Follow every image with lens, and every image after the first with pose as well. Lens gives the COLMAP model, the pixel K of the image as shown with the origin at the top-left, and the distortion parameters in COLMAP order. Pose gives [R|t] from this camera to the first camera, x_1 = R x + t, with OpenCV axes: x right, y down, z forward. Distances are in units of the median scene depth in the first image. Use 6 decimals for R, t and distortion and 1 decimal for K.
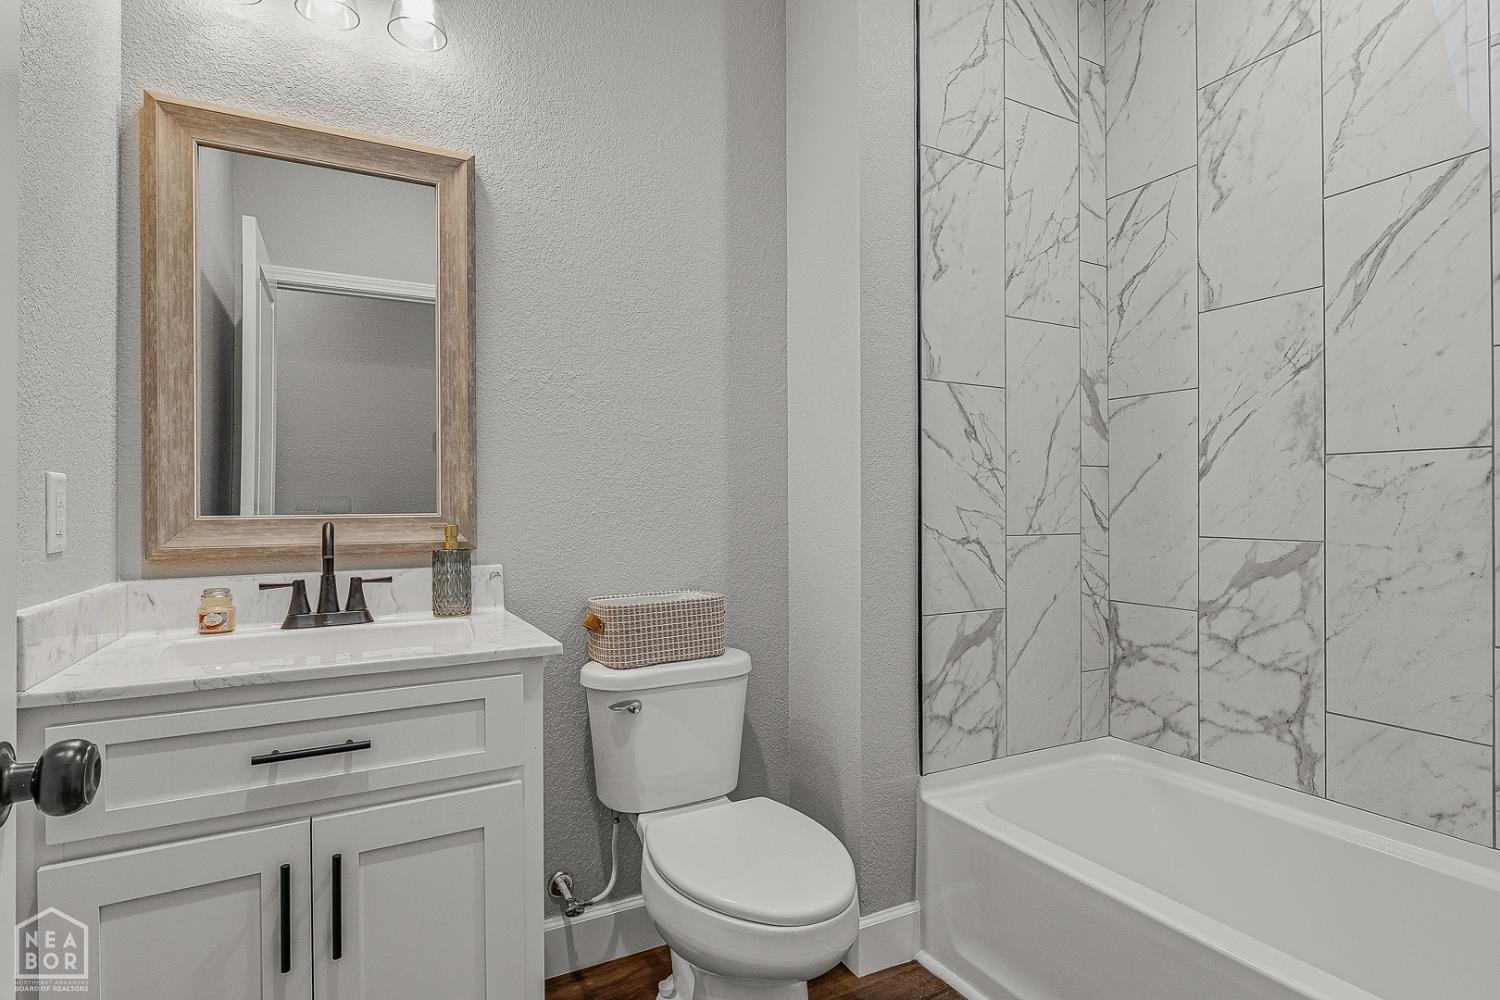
lens RADIAL K [[752.1, 0, 741.5], [0, 752.1, 504.6], [0, 0, 1]] dist [0.001393, -0.003002]
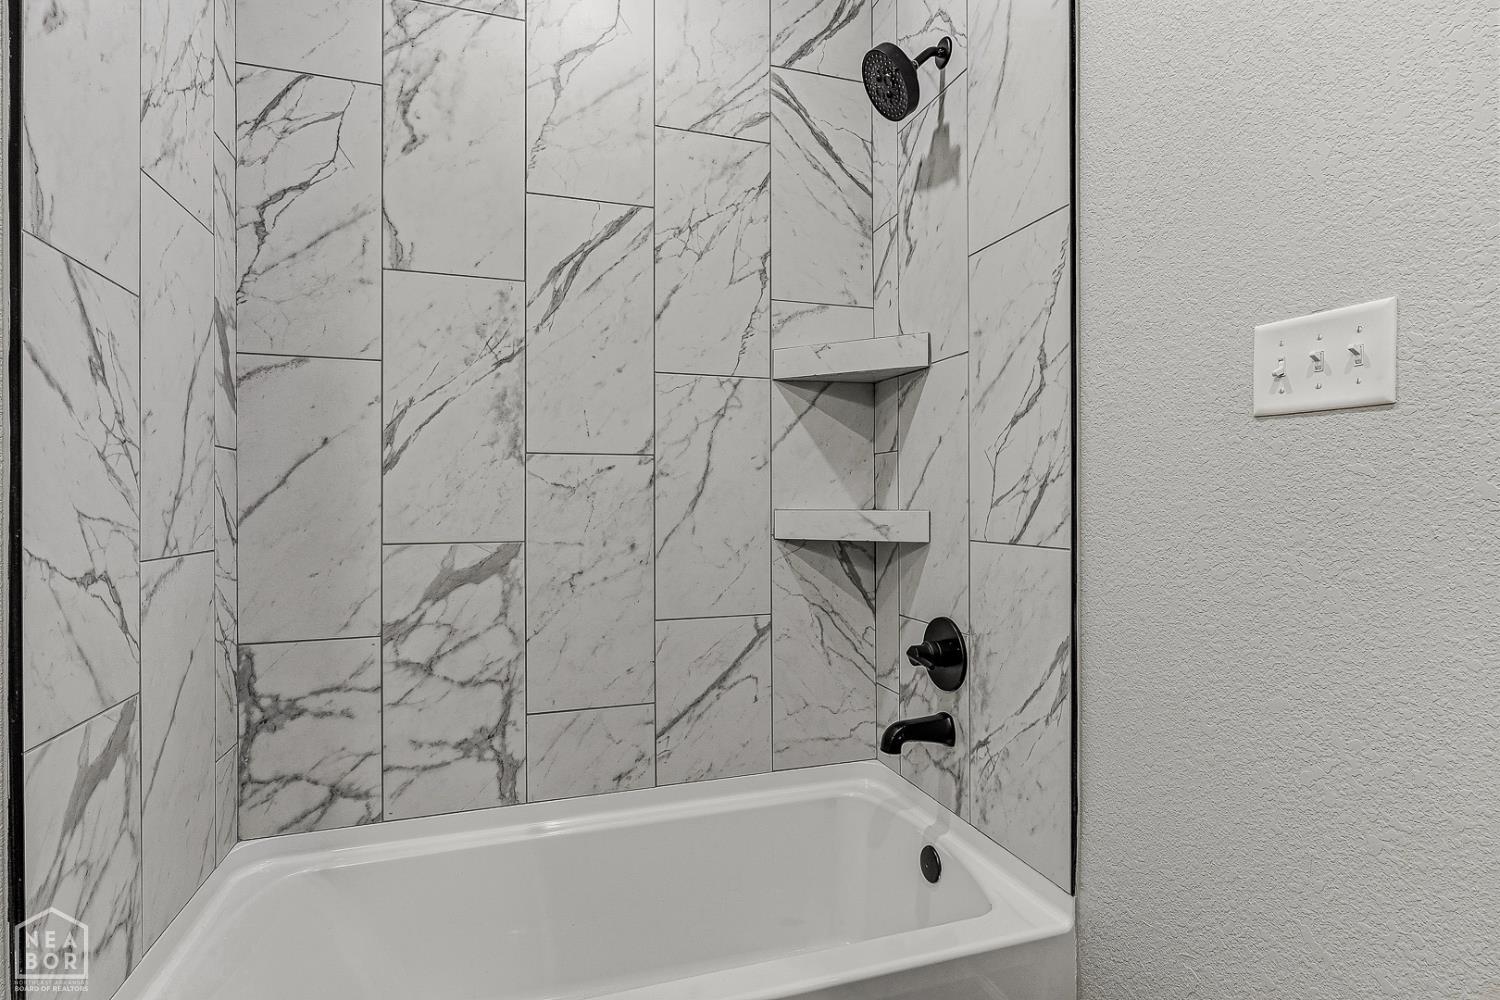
lens RADIAL K [[752.1, 0, 754.9], [0, 752.1, 498.0], [0, 0, 1]] dist [0.001393, -0.003002]
pose [[0.166363, 0.003779, 0.986057, -0.127896], [0.004750, 0.999978, -0.004633, -0.001341], [-0.986053, 0.005455, 0.166341, 0.480897]]
